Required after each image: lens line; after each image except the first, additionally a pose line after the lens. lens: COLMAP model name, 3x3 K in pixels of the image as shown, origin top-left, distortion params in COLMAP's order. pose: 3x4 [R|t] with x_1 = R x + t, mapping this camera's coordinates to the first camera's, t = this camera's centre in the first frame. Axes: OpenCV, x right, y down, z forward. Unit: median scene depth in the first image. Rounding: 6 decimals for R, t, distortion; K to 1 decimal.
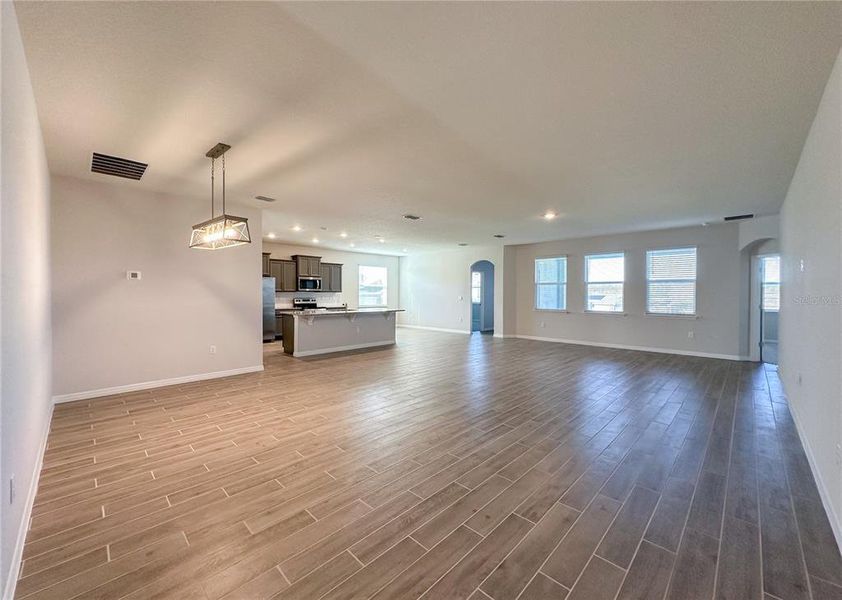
lens RADIAL K [[335.2, 0, 409.2], [0, 335.2, 298.7], [0, 0, 1]] dist [-0.002994, -0.000077]
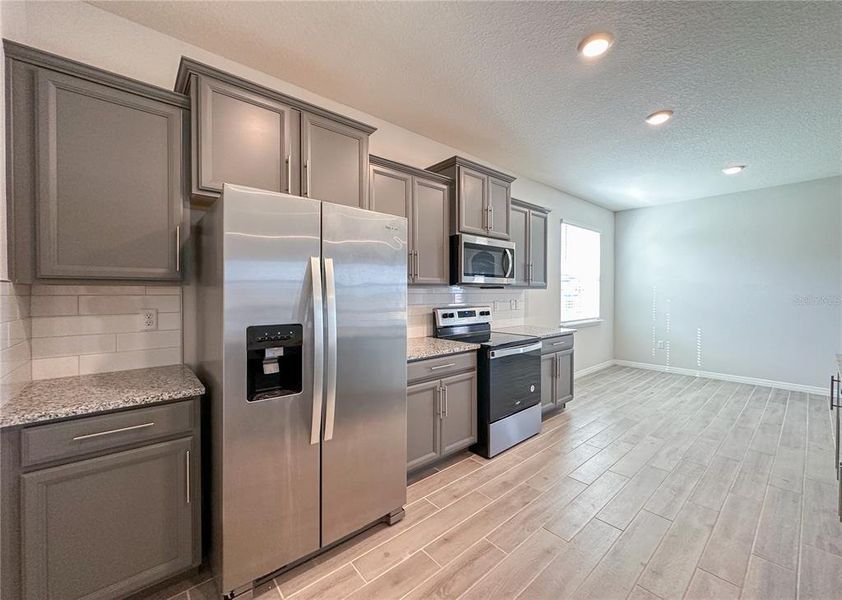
lens RADIAL K [[323.1, 0, 422.1], [0, 323.1, 296.3], [0, 0, 1]] dist [0.013281, -0.000315]
pose [[0.996248, -0.008133, -0.086167, -0.386582], [0.007149, 0.999906, -0.011727, -0.010313], [0.086254, 0.011067, 0.996212, 0.825507]]
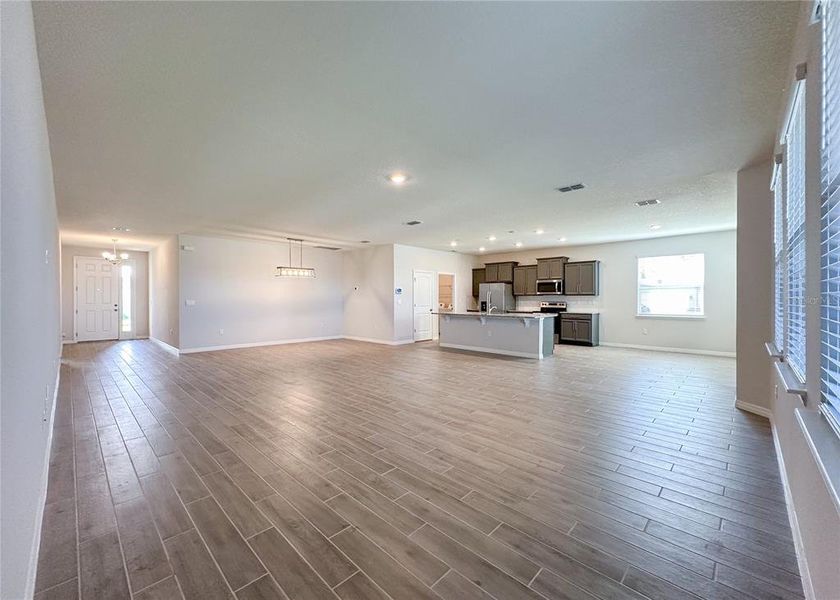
lens RADIAL K [[338.6, 0, 424.5], [0, 338.6, 301.0], [0, 0, 1]] dist [-0.007073, -0.000099]
pose [[0.039861, 0.007172, -0.999179, 0.765932], [-0.019176, 0.999796, 0.006411, -0.004210], [0.999021, 0.018905, 0.039991, 0.711289]]
